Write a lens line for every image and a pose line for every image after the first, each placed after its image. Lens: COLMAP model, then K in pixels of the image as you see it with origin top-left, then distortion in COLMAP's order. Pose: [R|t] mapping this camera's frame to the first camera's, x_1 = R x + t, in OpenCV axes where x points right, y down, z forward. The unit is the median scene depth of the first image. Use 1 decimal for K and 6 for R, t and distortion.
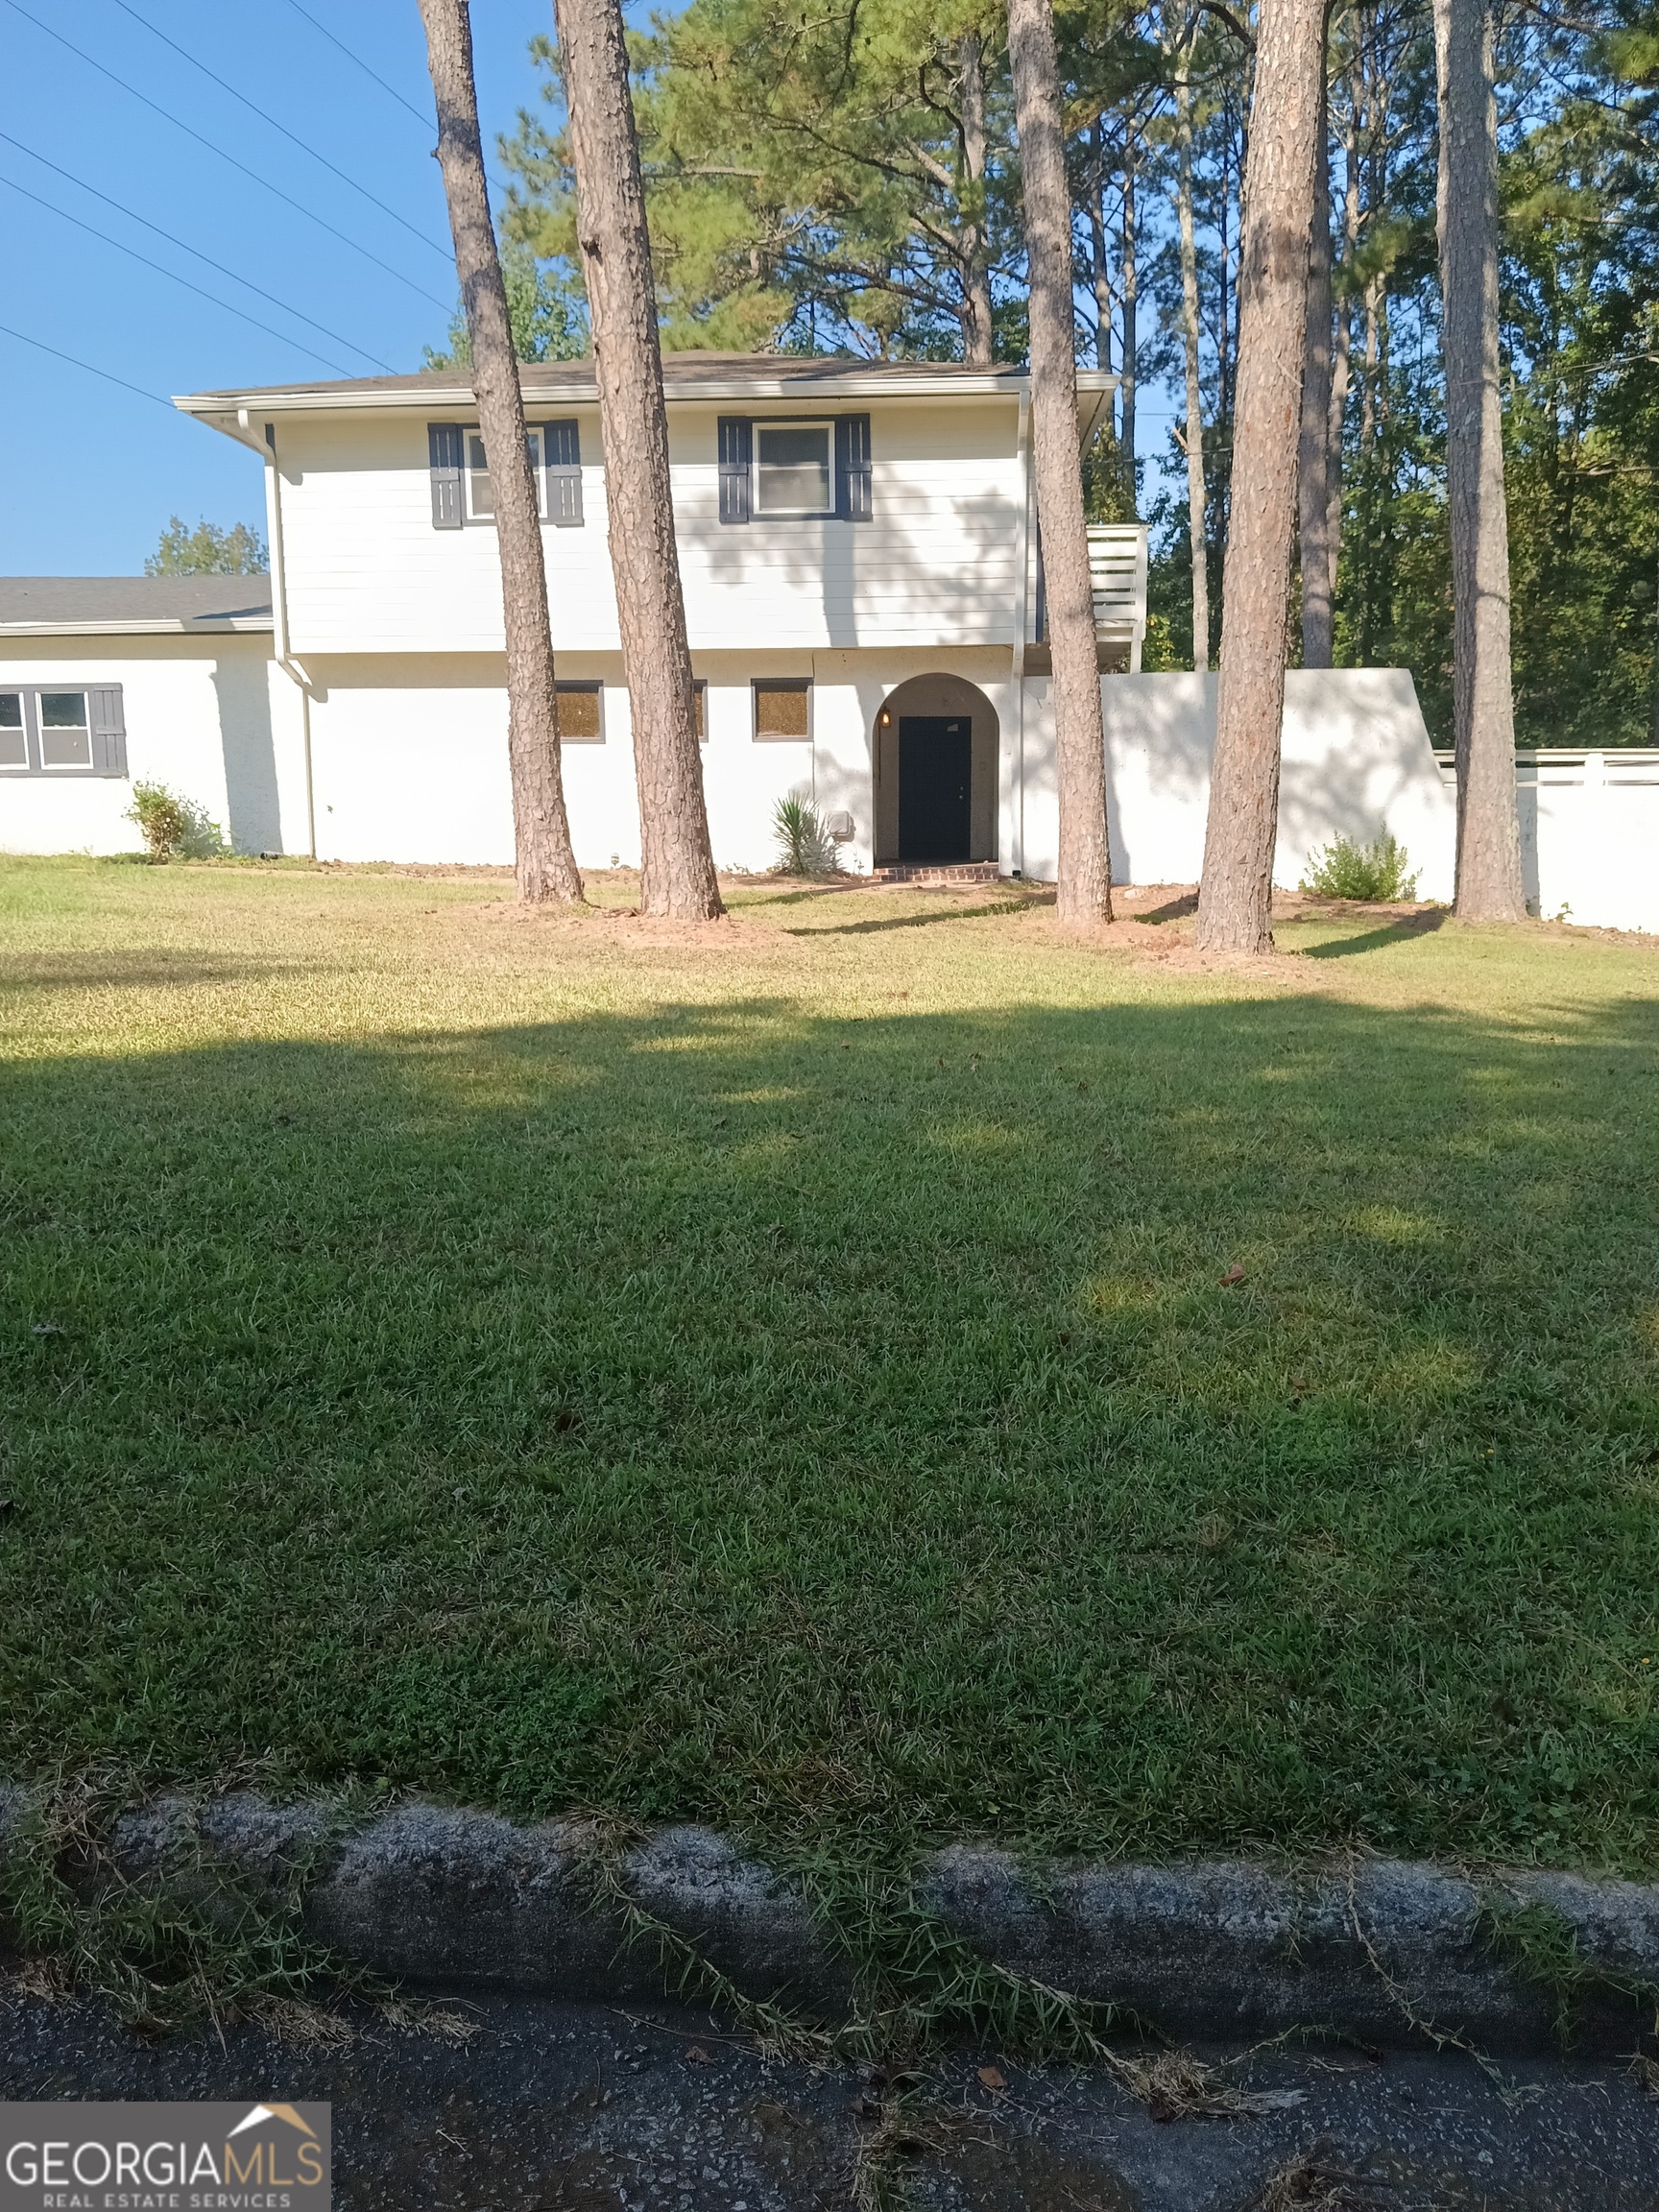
lens RADIAL K [[1860.4, 0, 829.4], [0, 1860.4, 1069.4], [0, 0, 1]] dist [0.009970, -0.001688]
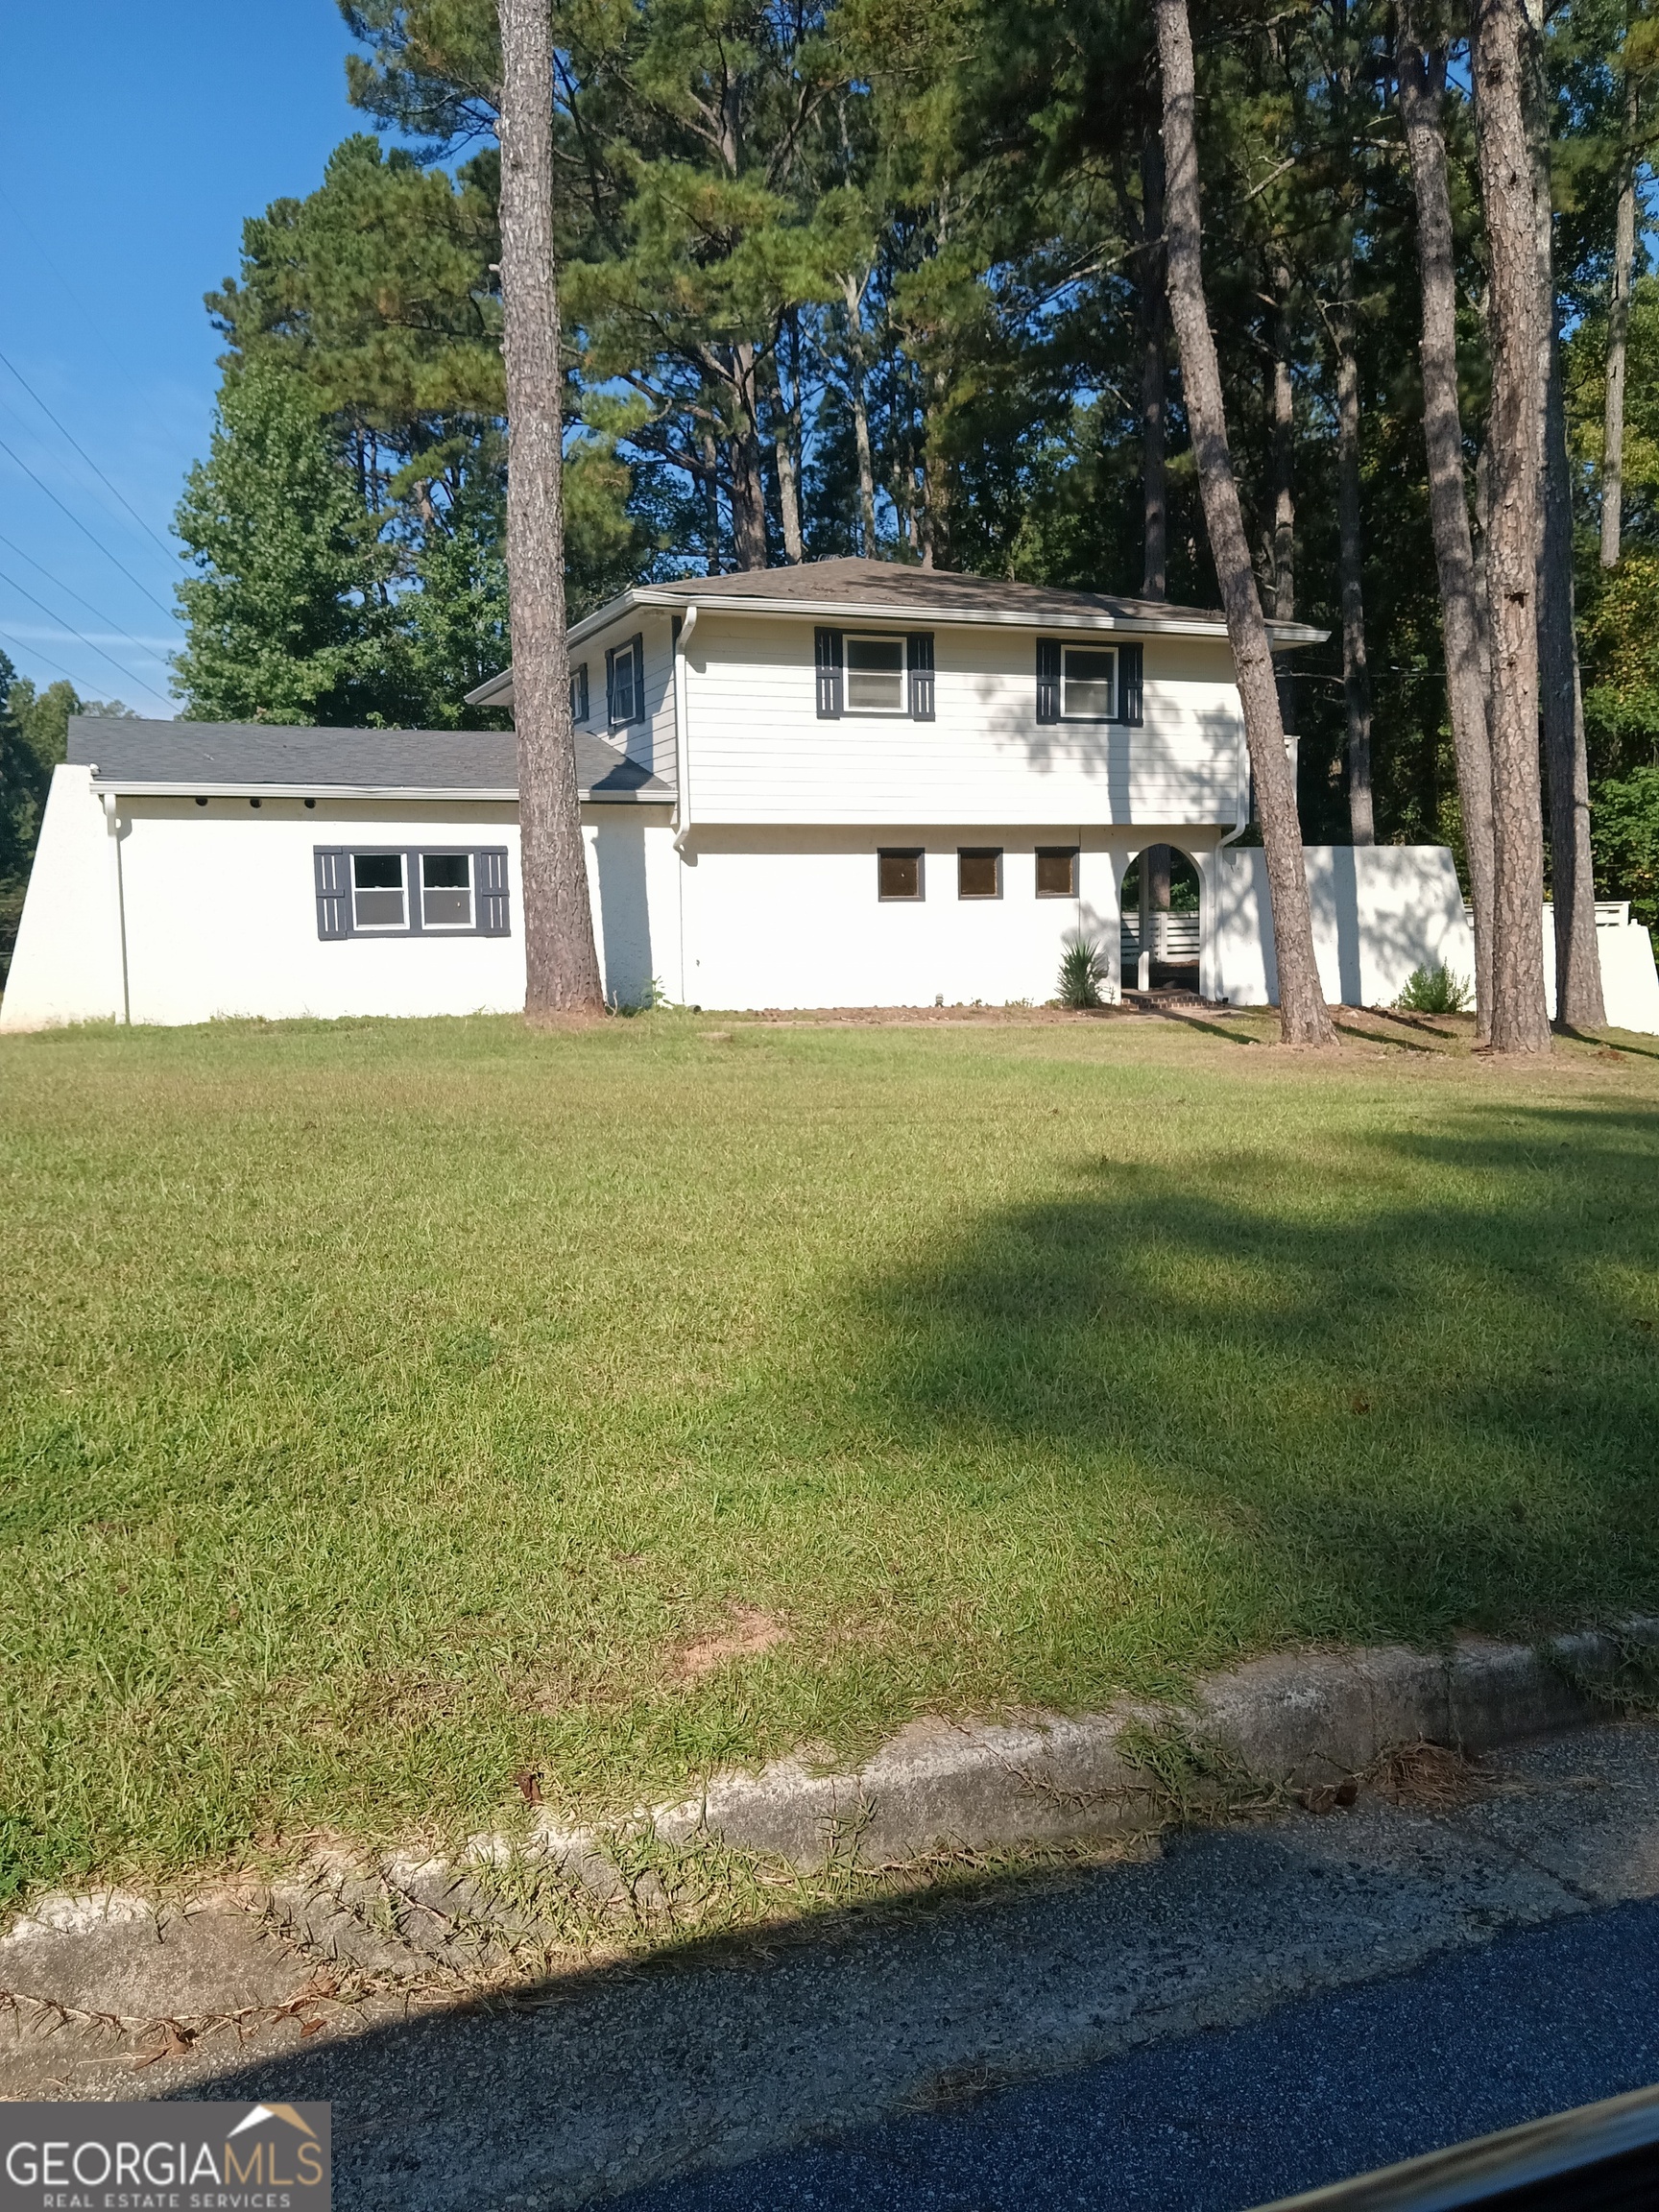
lens RADIAL K [[1674.9, 0, 829.5], [0, 1674.9, 1106.0], [0, 0, 1]] dist [0.010982, -0.056938]
pose [[0.906219, -0.055230, 0.419186, -0.657916], [0.078420, 0.996185, -0.038280, -0.009260], [-0.415472, 0.067563, 0.907093, 0.068762]]
